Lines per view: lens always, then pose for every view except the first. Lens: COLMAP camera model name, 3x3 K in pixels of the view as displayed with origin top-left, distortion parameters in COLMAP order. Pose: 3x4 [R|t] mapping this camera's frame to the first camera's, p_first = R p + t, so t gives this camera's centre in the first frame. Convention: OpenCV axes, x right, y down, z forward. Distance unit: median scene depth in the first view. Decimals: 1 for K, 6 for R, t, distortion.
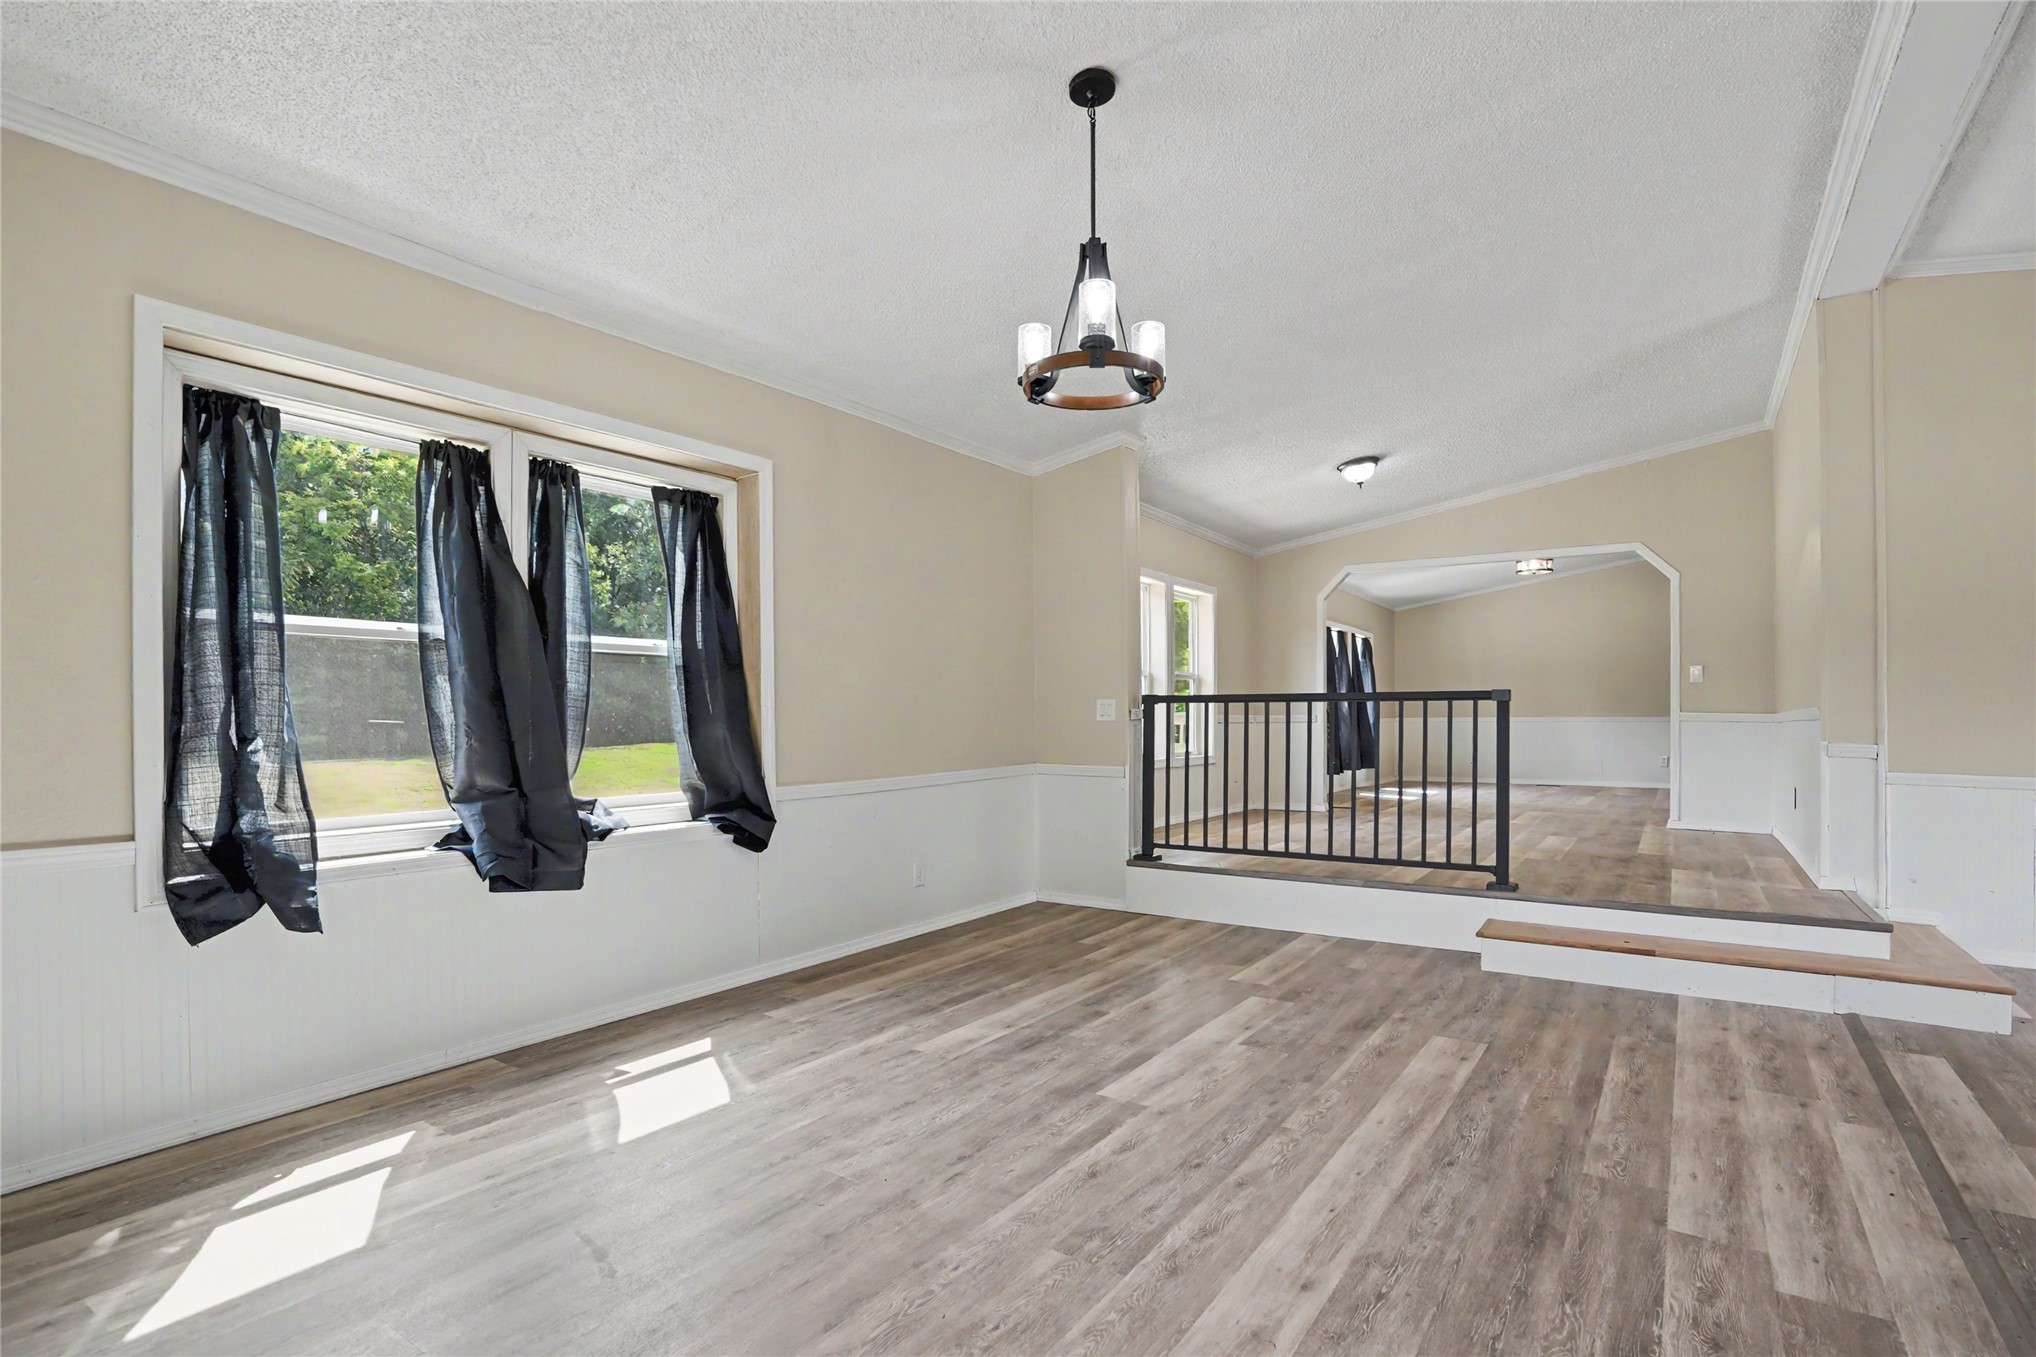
lens RADIAL K [[980.4, 0, 1019.2], [0, 980.4, 652.1], [0, 0, 1]] dist [-0.064675, 0.027480]
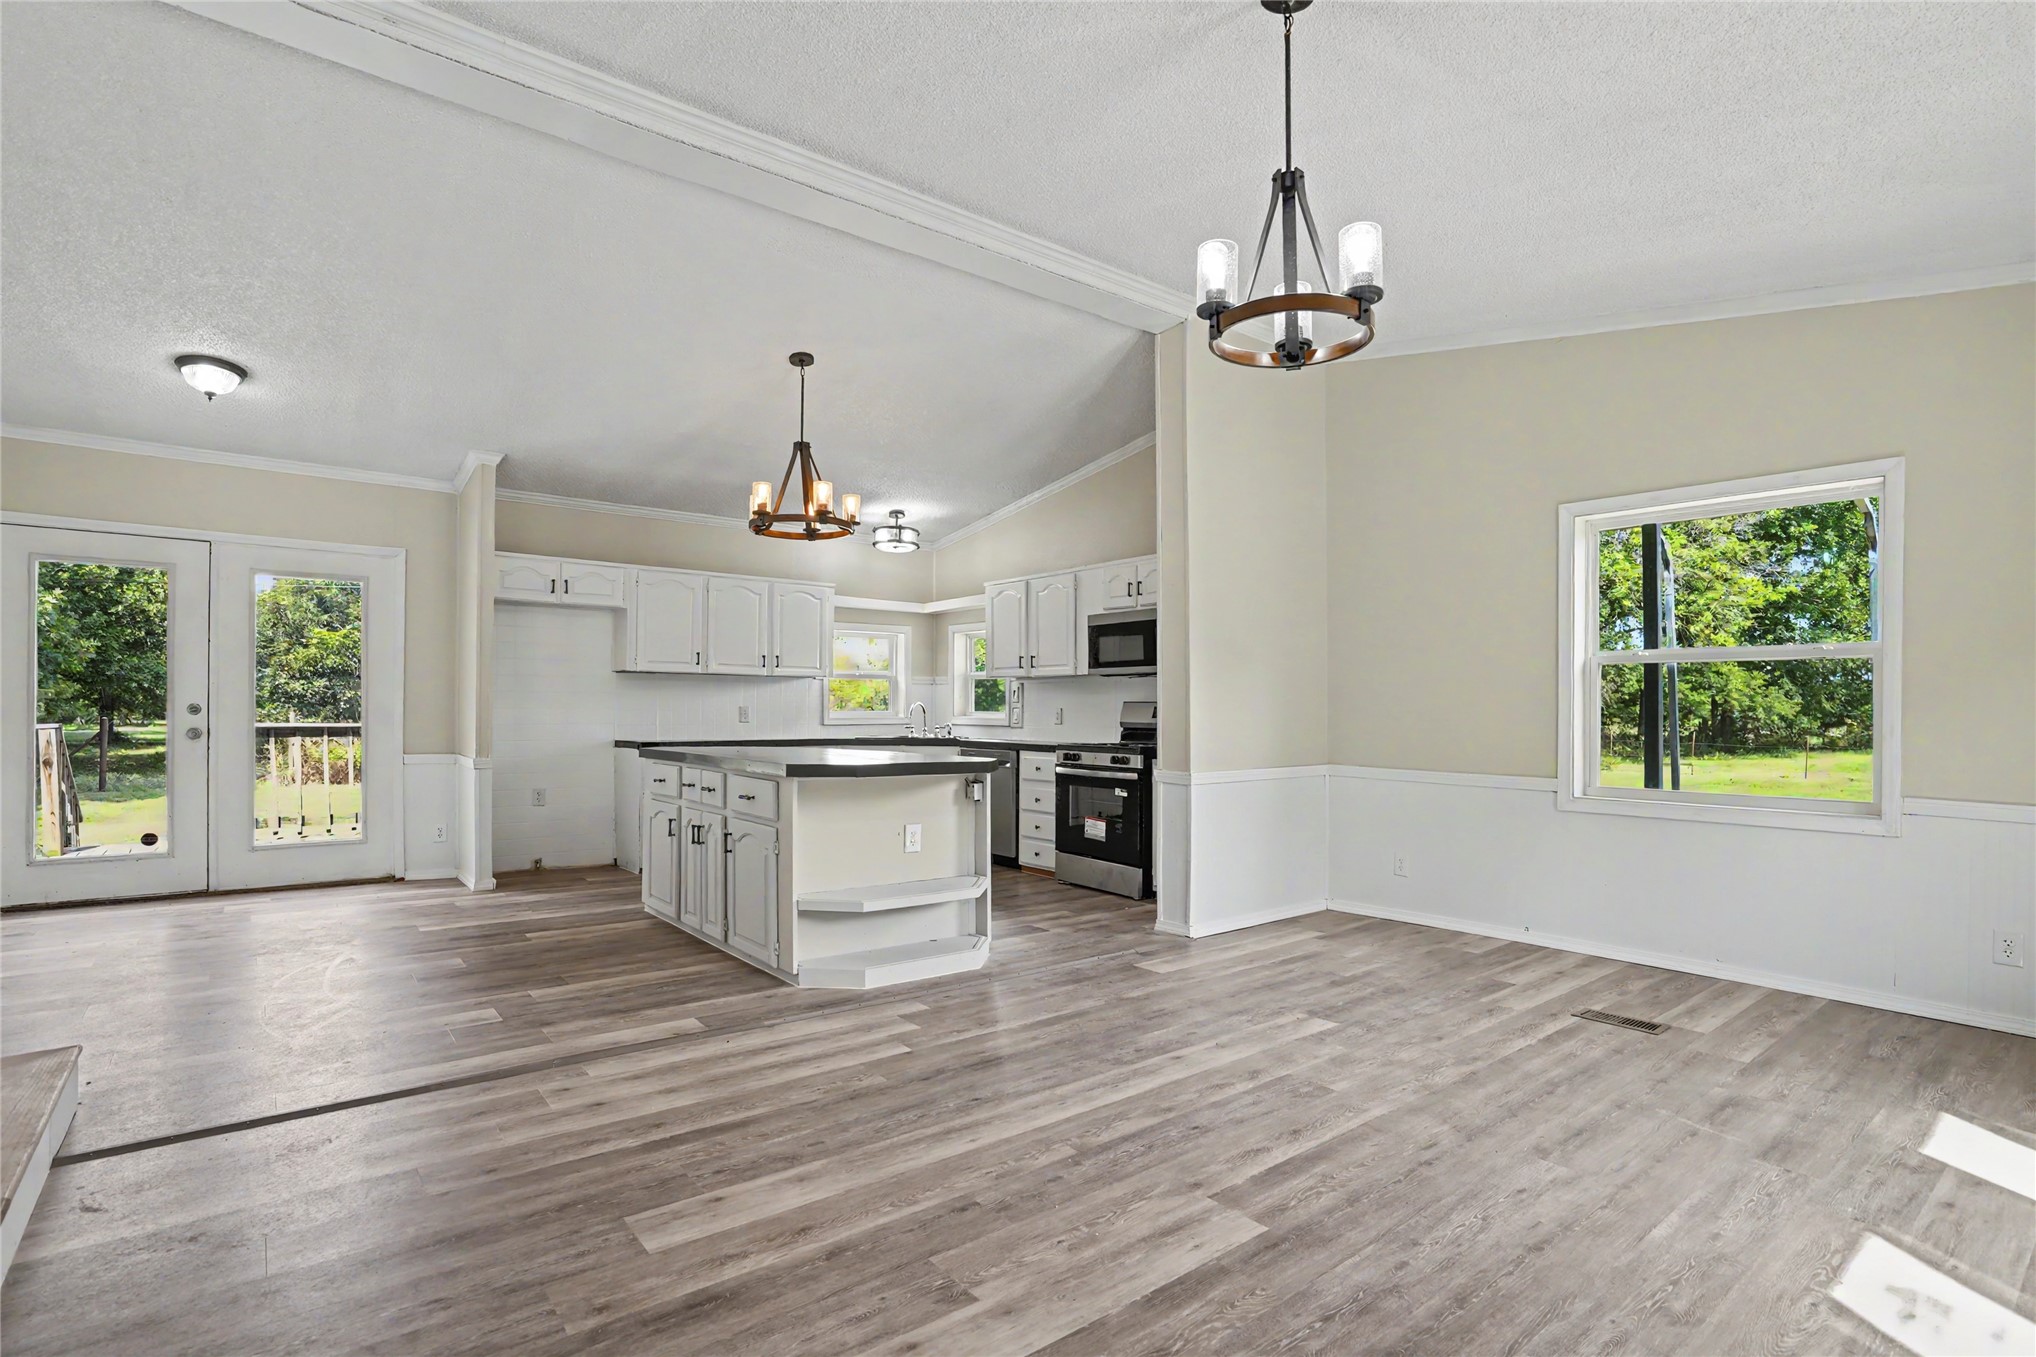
lens RADIAL K [[991.0, 0, 1017.4], [0, 991.0, 699.1], [0, 0, 1]] dist [-0.056665, 0.024492]
pose [[-0.957808, -0.002761, 0.287397, 0.043844], [-0.024705, 0.997044, -0.072756, 0.098163], [-0.286346, -0.076786, -0.955044, 1.565045]]
